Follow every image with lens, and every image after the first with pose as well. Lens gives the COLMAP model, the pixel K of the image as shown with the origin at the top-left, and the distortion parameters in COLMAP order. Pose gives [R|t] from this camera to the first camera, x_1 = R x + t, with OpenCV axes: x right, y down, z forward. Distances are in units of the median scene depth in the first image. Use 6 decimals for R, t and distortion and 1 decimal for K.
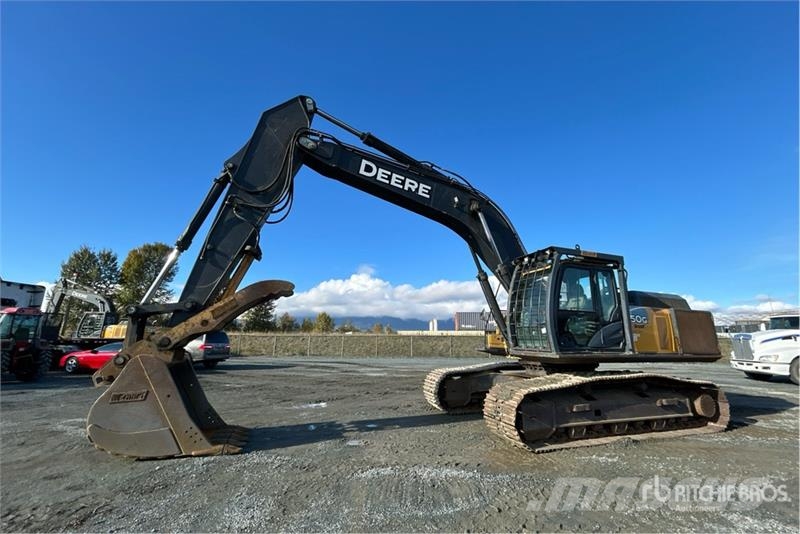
lens RADIAL K [[324.0, 0, 398.4], [0, 324.0, 266.1], [0, 0, 1]] dist [0.004509, -0.000465]
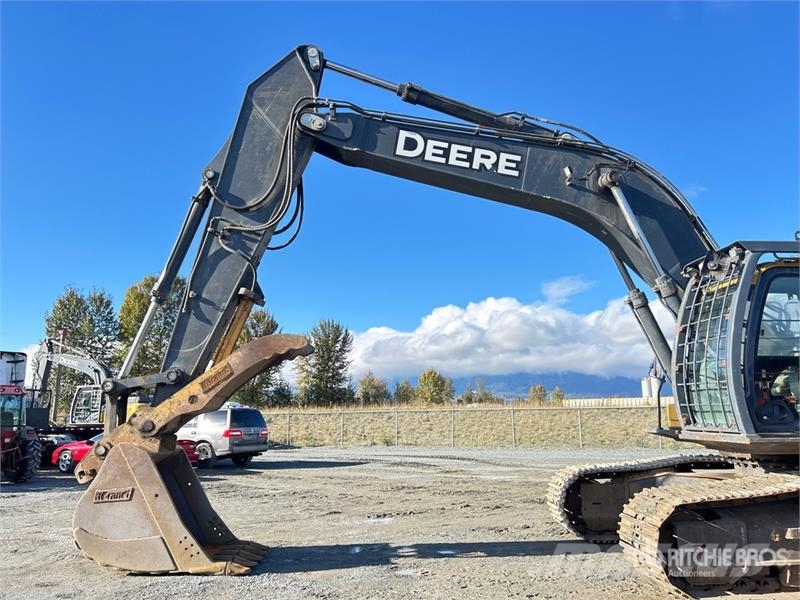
lens RADIAL K [[605.4, 0, 392.2], [0, 605.4, 303.5], [0, 0, 1]] dist [0.069535, -0.068880]
pose [[0.954971, -0.074517, -0.287190, 0.185924], [0.085408, 0.996018, 0.025564, -0.028844], [0.284142, -0.048941, 0.957532, -0.141219]]
